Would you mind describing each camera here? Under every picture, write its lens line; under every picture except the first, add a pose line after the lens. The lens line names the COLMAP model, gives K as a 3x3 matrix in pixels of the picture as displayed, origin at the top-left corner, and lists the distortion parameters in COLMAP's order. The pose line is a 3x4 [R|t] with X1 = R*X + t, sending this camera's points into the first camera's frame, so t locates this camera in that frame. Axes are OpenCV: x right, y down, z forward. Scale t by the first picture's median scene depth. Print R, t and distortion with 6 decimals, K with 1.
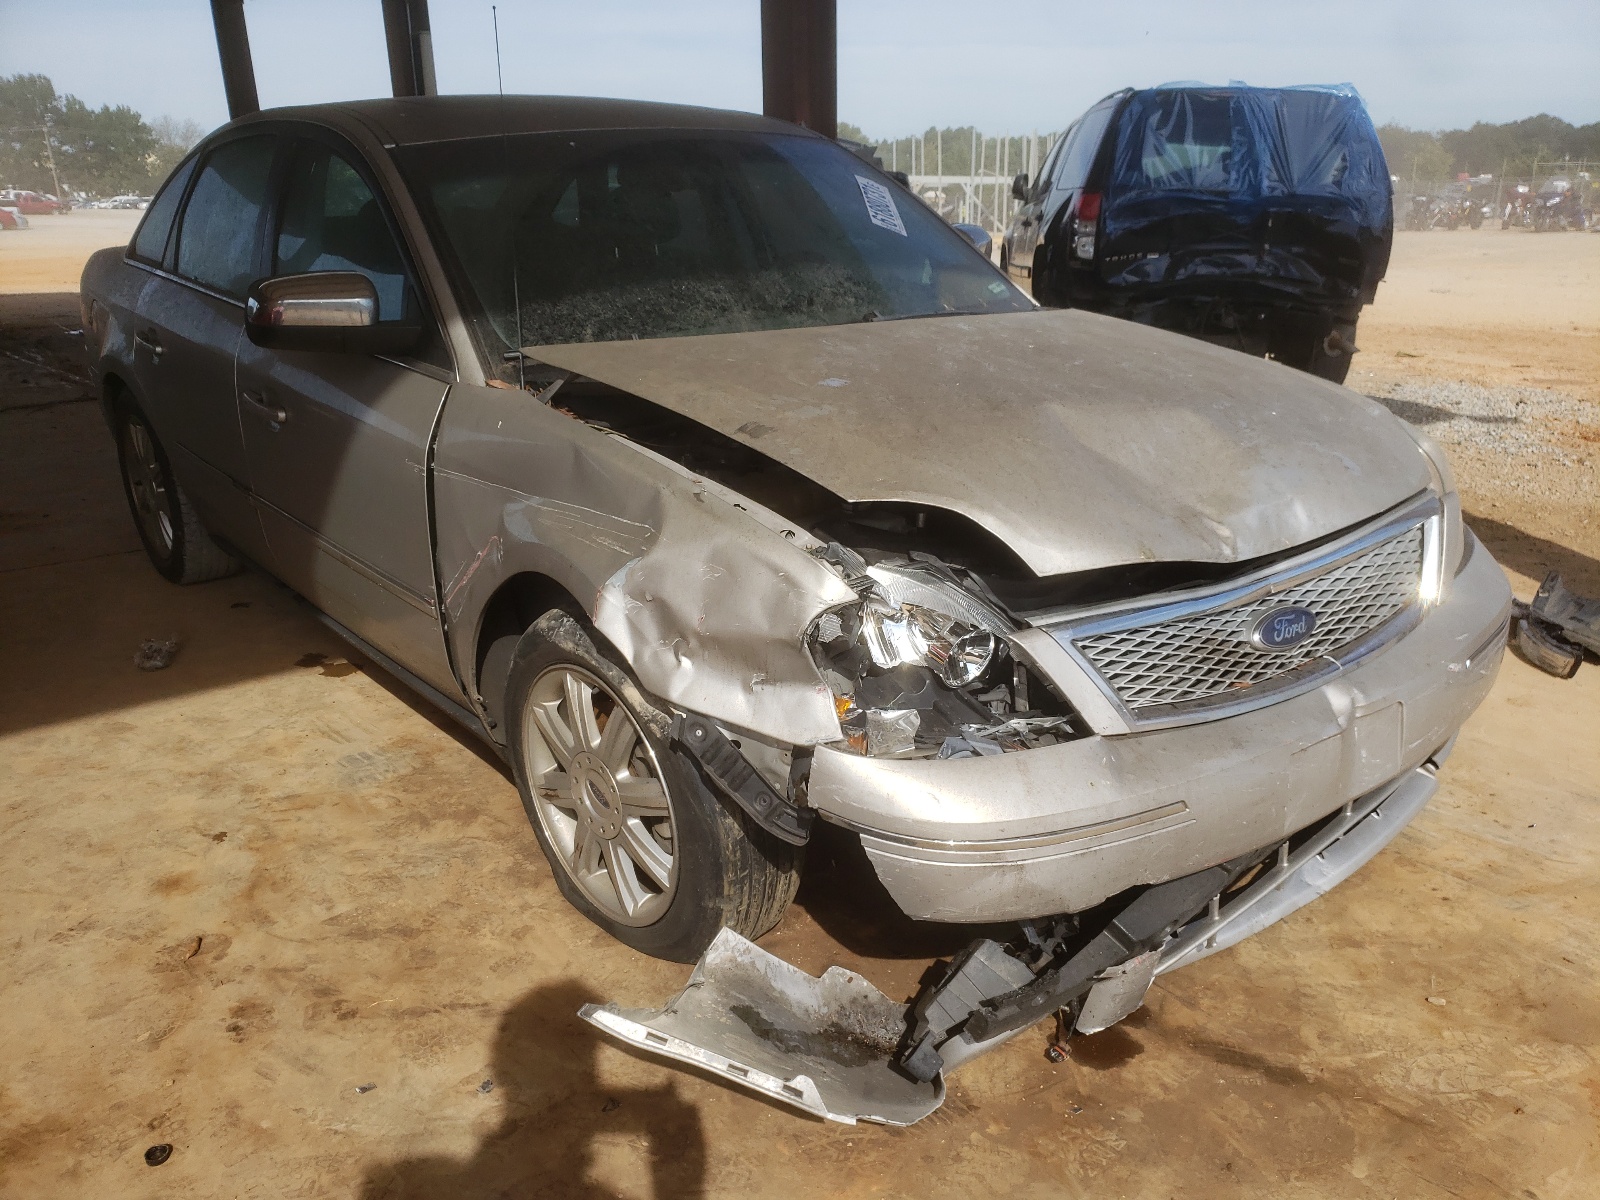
lens RADIAL K [[1193.4, 0, 804.3], [0, 1193.4, 602.7], [0, 0, 1]] dist [0.038677, 0.002615]
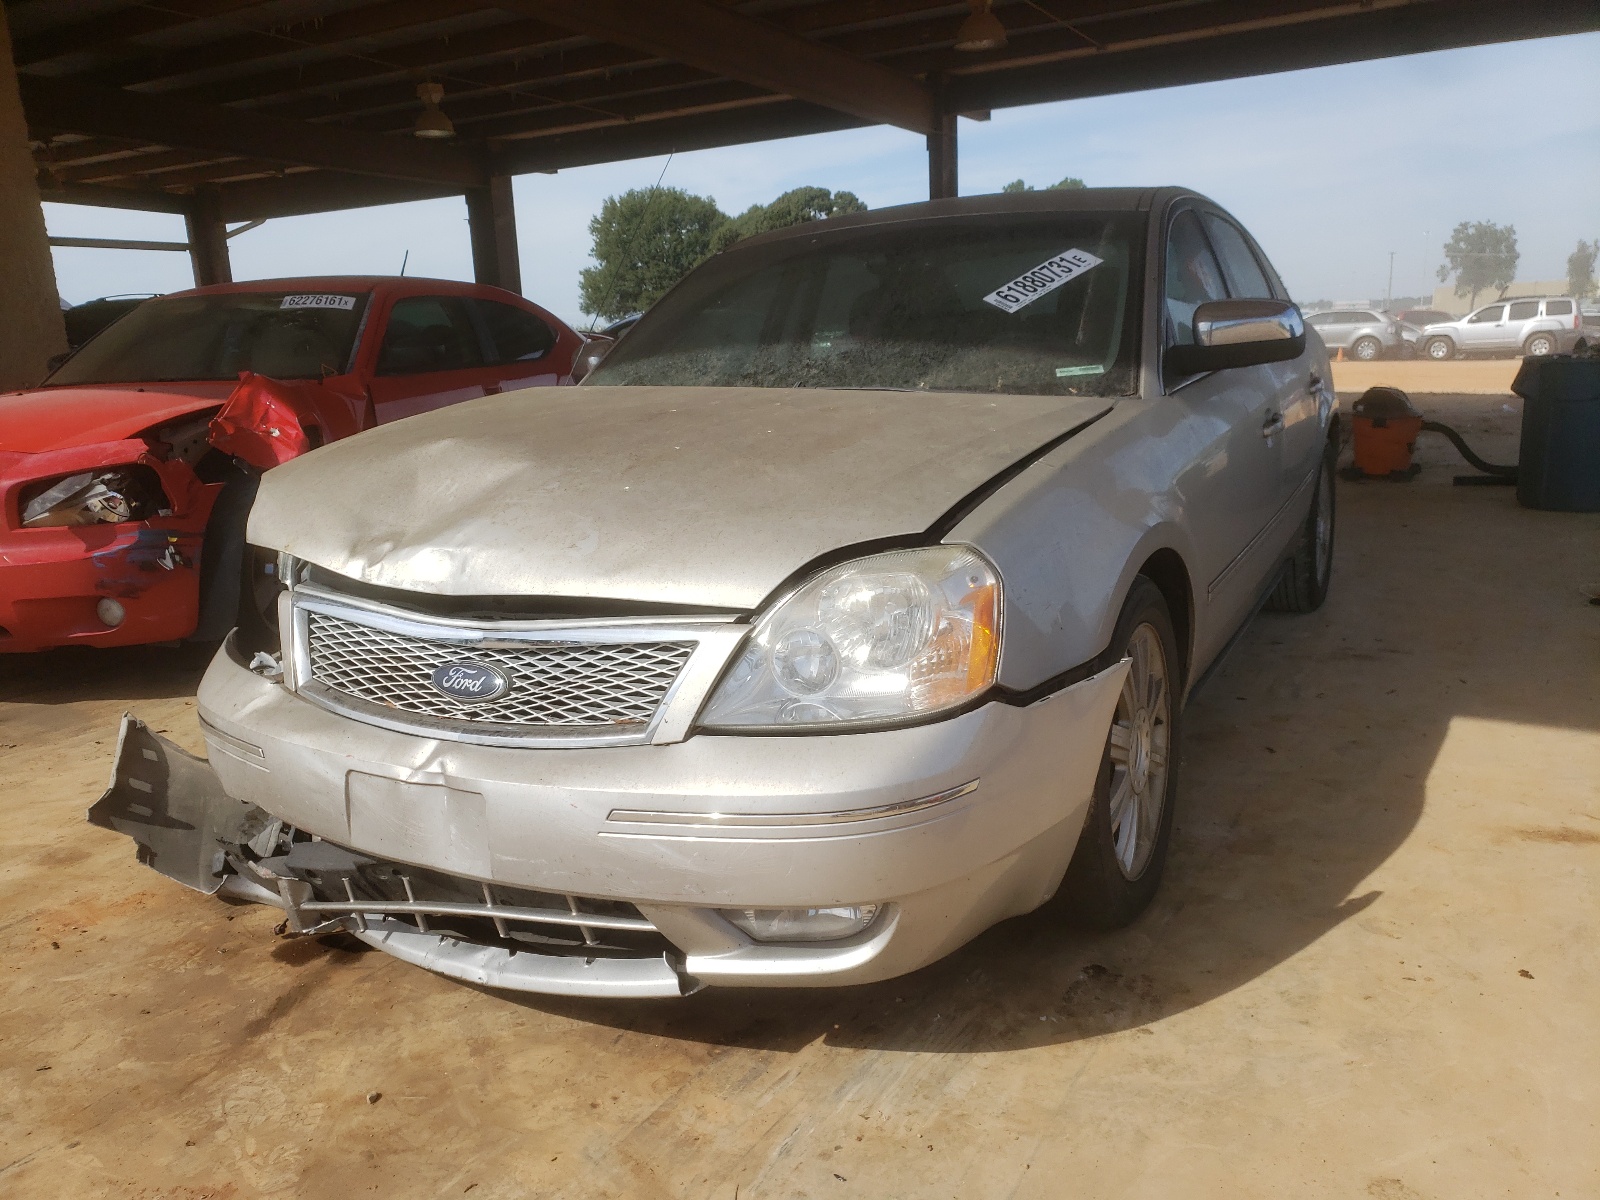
lens RADIAL K [[1193.4, 0, 803.5], [0, 1193.4, 599.4], [0, 0, 1]] dist [0.038677, 0.002615]
pose [[0.389422, 0.201013, -0.898857, 1.492375], [-0.261337, 0.959902, 0.101442, -0.234656], [0.883206, 0.195401, 0.426339, 0.867234]]
